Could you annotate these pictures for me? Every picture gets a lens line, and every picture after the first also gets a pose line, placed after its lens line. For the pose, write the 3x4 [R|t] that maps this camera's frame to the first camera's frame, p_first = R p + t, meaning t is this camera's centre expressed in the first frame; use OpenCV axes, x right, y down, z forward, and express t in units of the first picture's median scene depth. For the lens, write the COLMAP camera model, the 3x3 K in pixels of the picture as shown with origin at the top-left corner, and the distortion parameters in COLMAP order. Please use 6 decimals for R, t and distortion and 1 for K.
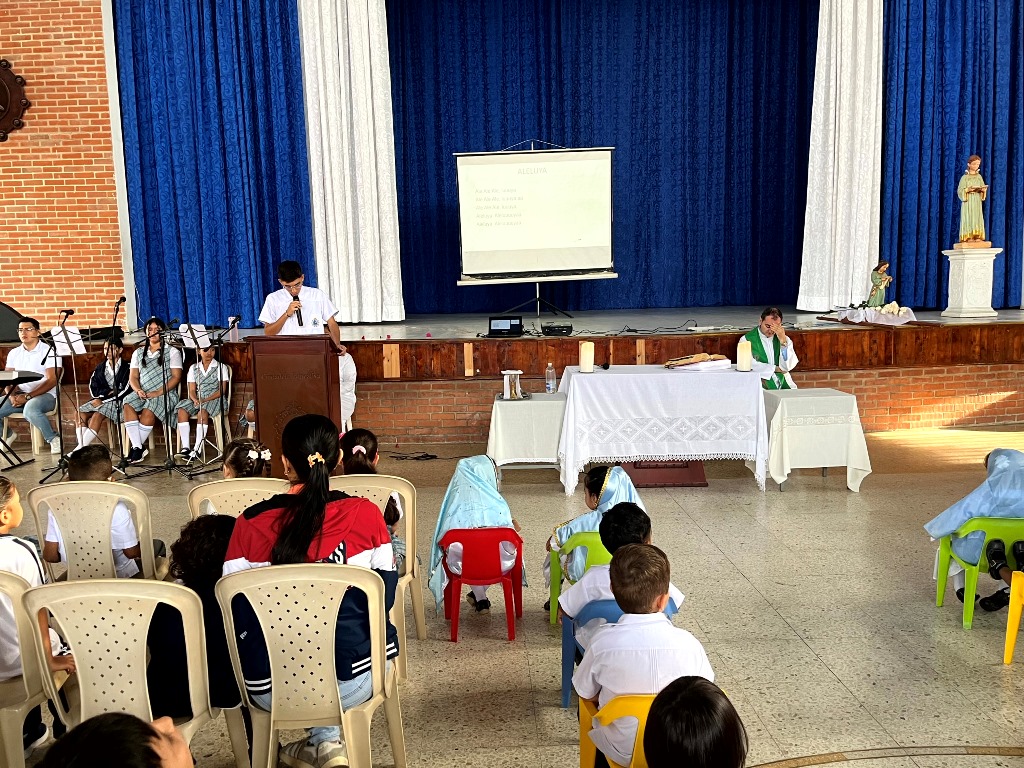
lens RADIAL K [[867.1, 0, 514.8], [0, 867.1, 386.4], [0, 0, 1]] dist [0.031355, -0.013301]
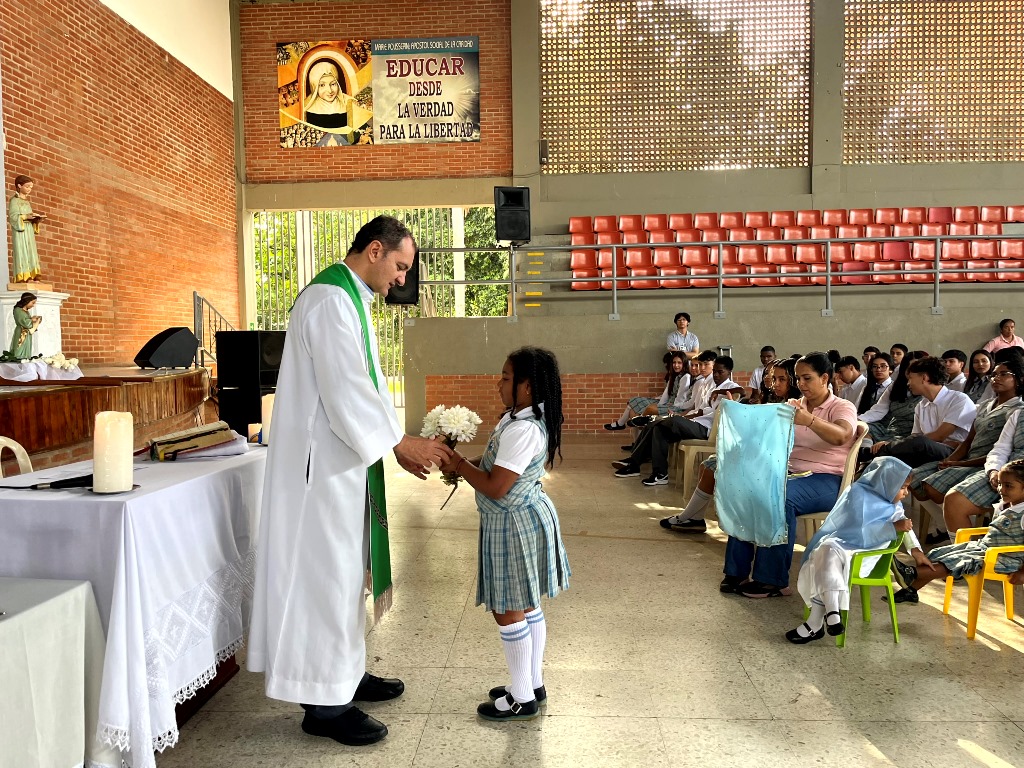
lens RADIAL K [[778.0, 0, 507.8], [0, 778.0, 396.9], [0, 0, 1]] dist [0.070461, -0.096031]
pose [[0.104142, -0.044156, 0.993582, -0.135042], [0.126728, 0.991460, 0.030779, -0.026553], [-0.986456, 0.122709, 0.108848, 0.456760]]
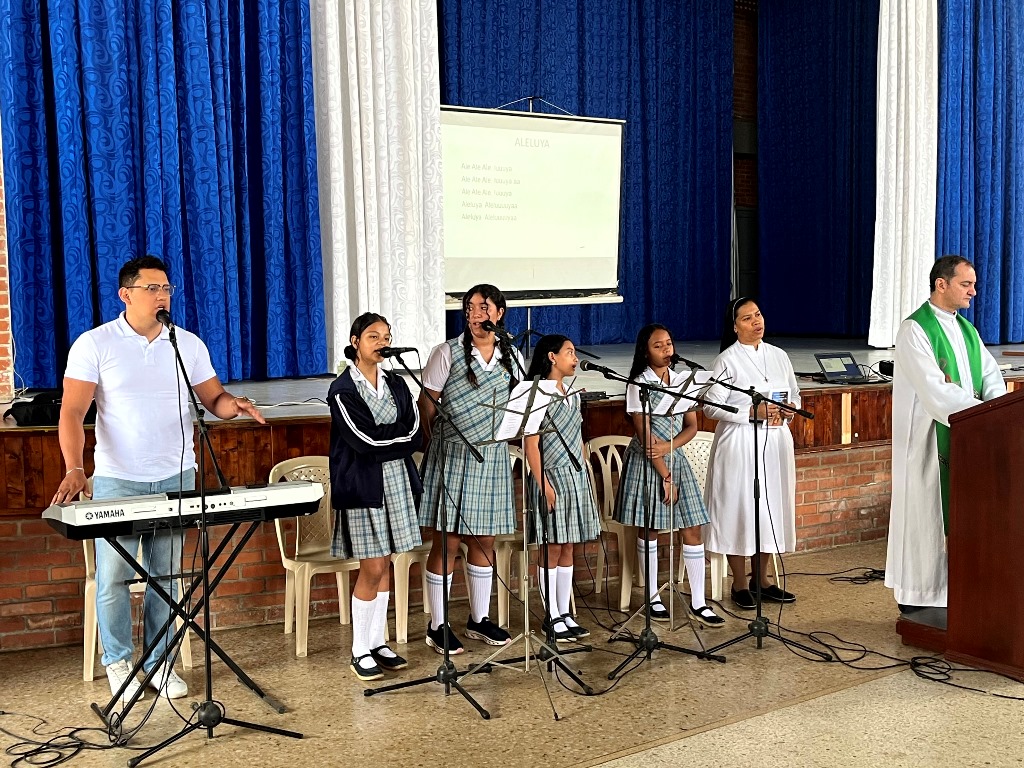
lens RADIAL K [[1165.2, 0, 527.0], [0, 1165.2, 398.7], [0, 0, 1]] dist [0.016048, 0.000000]
pose [[0.834584, -0.030449, 0.550039, -0.559495], [0.058385, 0.997737, -0.033356, -0.023159], [-0.547778, 0.059952, 0.834473, 0.299097]]
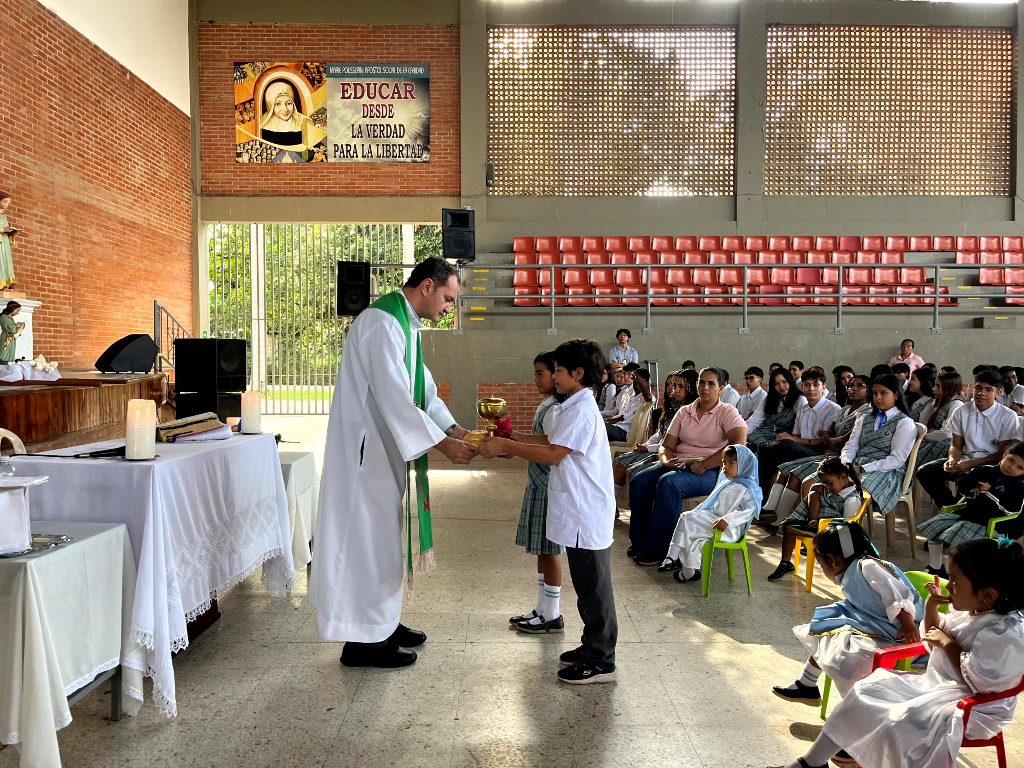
lens RADIAL K [[778.0, 0, 505.4], [0, 778.0, 395.5], [0, 0, 1]] dist [0.070461, -0.096031]
pose [[0.042496, -0.026525, 0.998744, -0.206415], [0.113939, 0.993254, 0.021532, -0.022377], [-0.992578, 0.112881, 0.045231, 0.443773]]
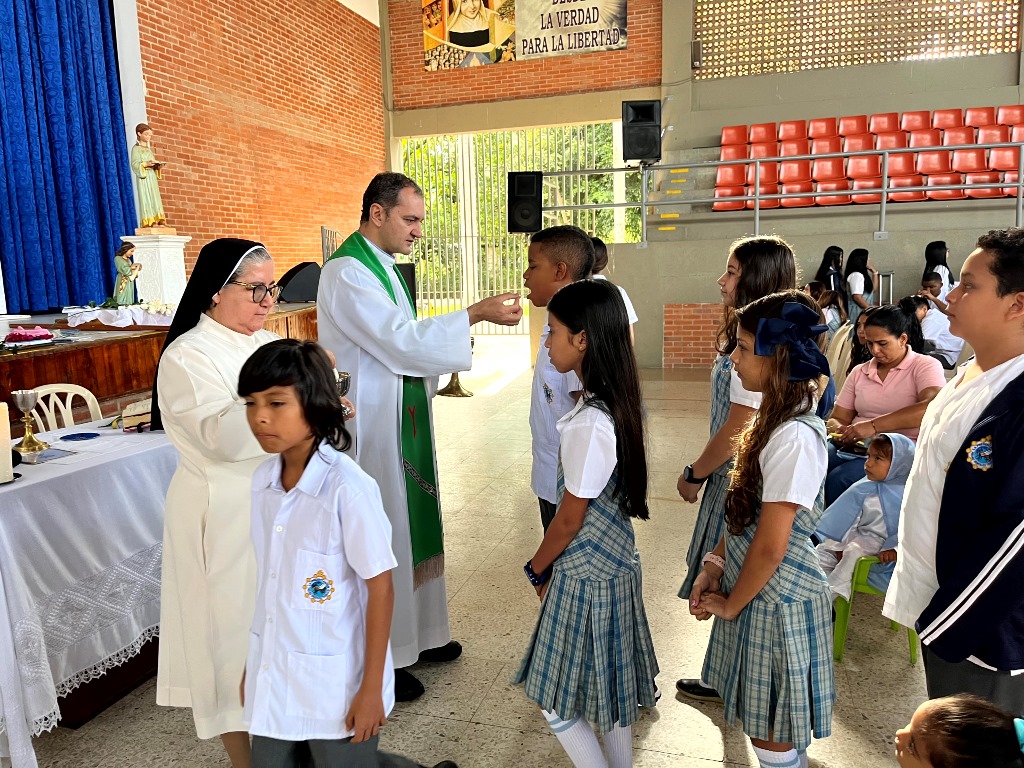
lens RADIAL K [[778.0, 0, 510.4], [0, 778.0, 390.7], [0, 0, 1]] dist [0.070461, -0.096031]
pose [[0.330500, -0.136178, 0.933930, -0.090555], [0.130408, 0.986634, 0.097714, -0.034324], [-0.934753, 0.089497, 0.343841, 0.386680]]
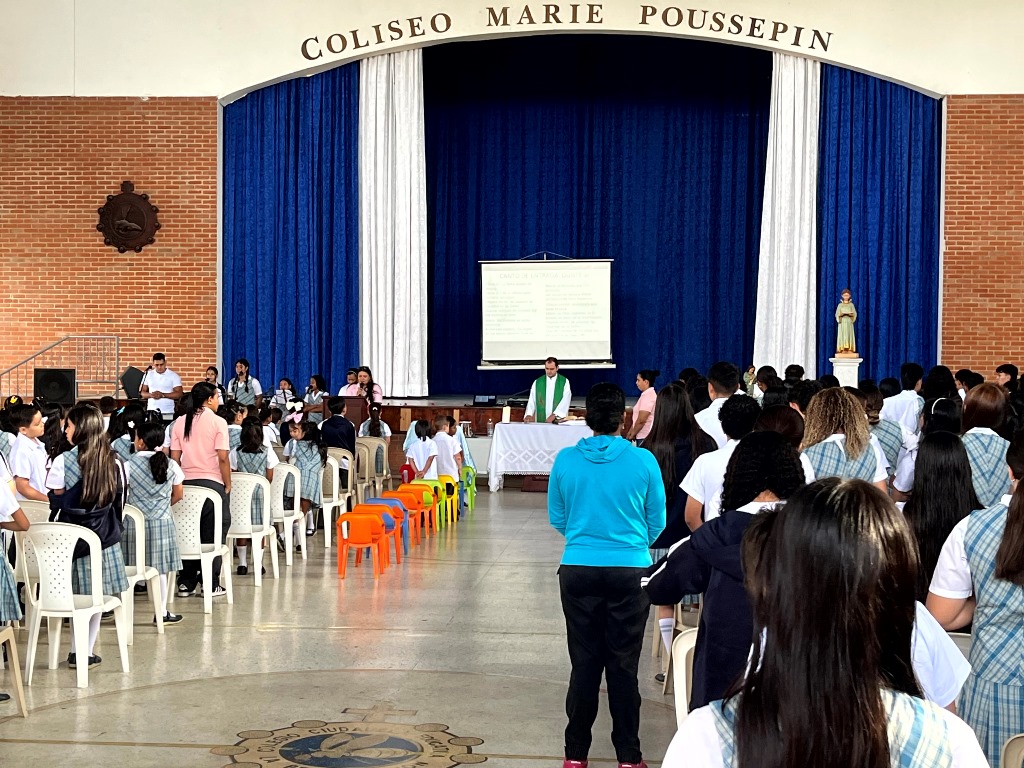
lens RADIAL K [[1499.9, 0, 538.2], [0, 1499.9, 407.9], [0, 0, 1]] dist [0.081073, 0.000000]
pose [[0.993562, 0.039219, -0.106283, 0.273049], [-0.048210, 0.995350, -0.083387, 0.117856], [0.102519, 0.087974, 0.990833, -1.173438]]
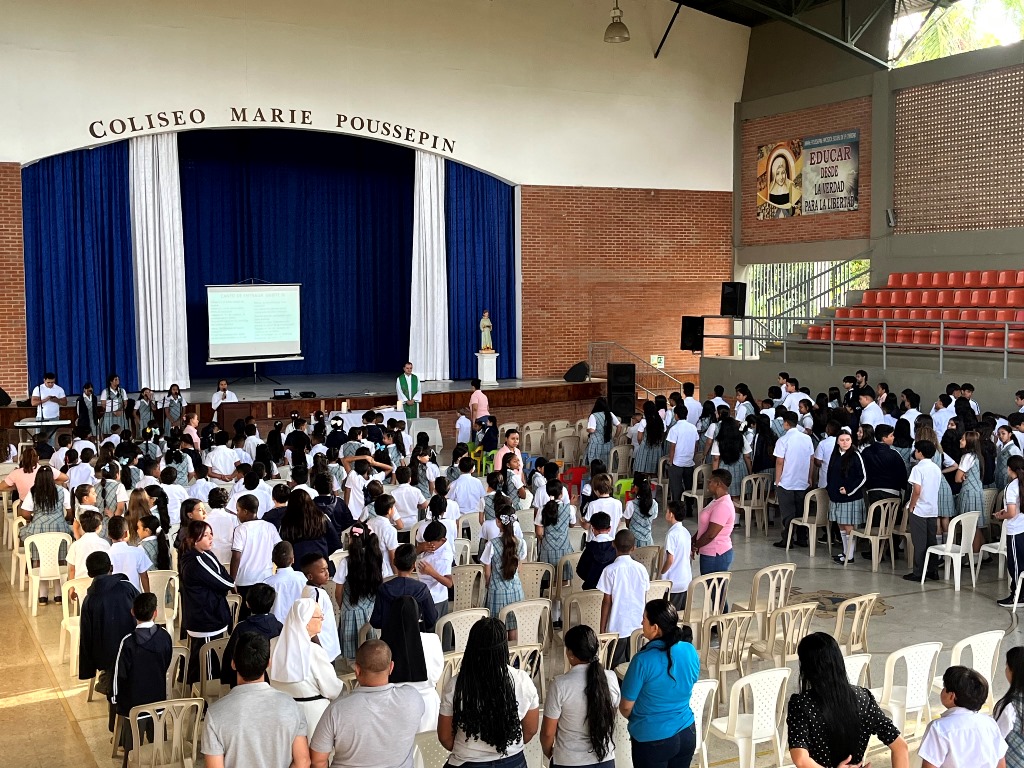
lens RADIAL K [[1210.4, 0, 510.0], [0, 1210.4, 381.0], [0, 0, 1]] dist [0.083534, 0.000000]
pose [[0.909549, -0.009443, 0.415490, -0.575352], [0.031592, 0.998420, -0.046468, 0.042116], [-0.414395, 0.055391, 0.908410, -1.500546]]
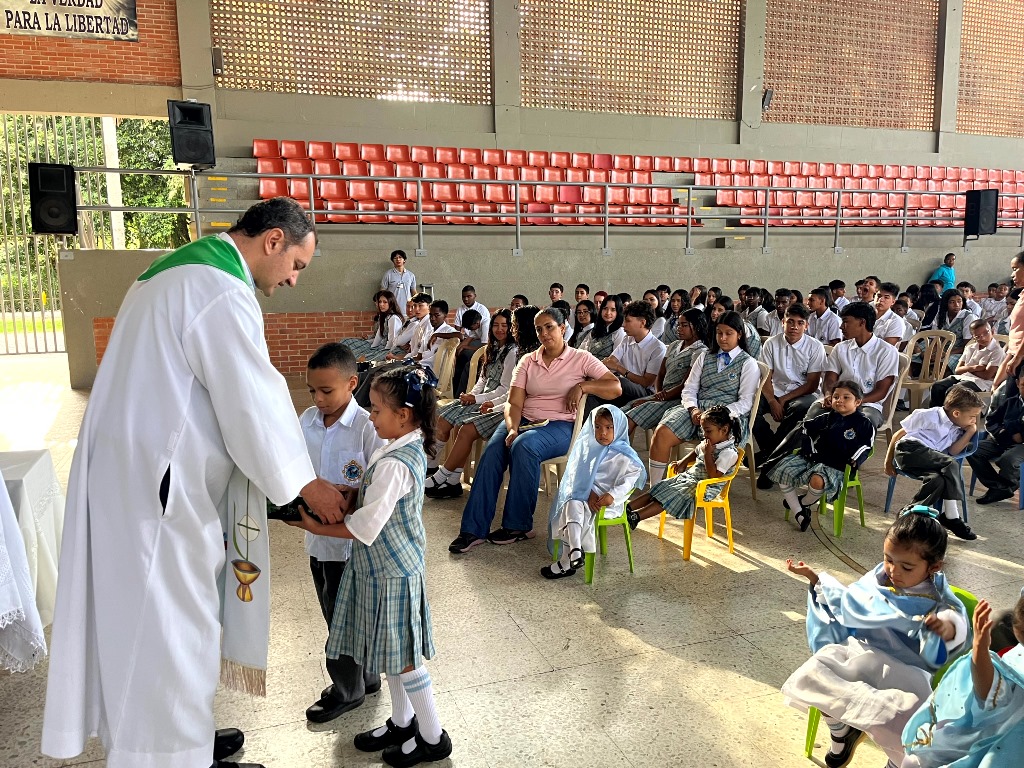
lens RADIAL K [[778.0, 0, 504.3], [0, 778.0, 393.6], [0, 0, 1]] dist [0.070461, -0.096031]
pose [[-0.289948, -0.126675, 0.948622, -0.117336], [0.128496, 0.977074, 0.169750, -0.044578], [-0.948377, 0.171113, -0.267024, 0.483277]]
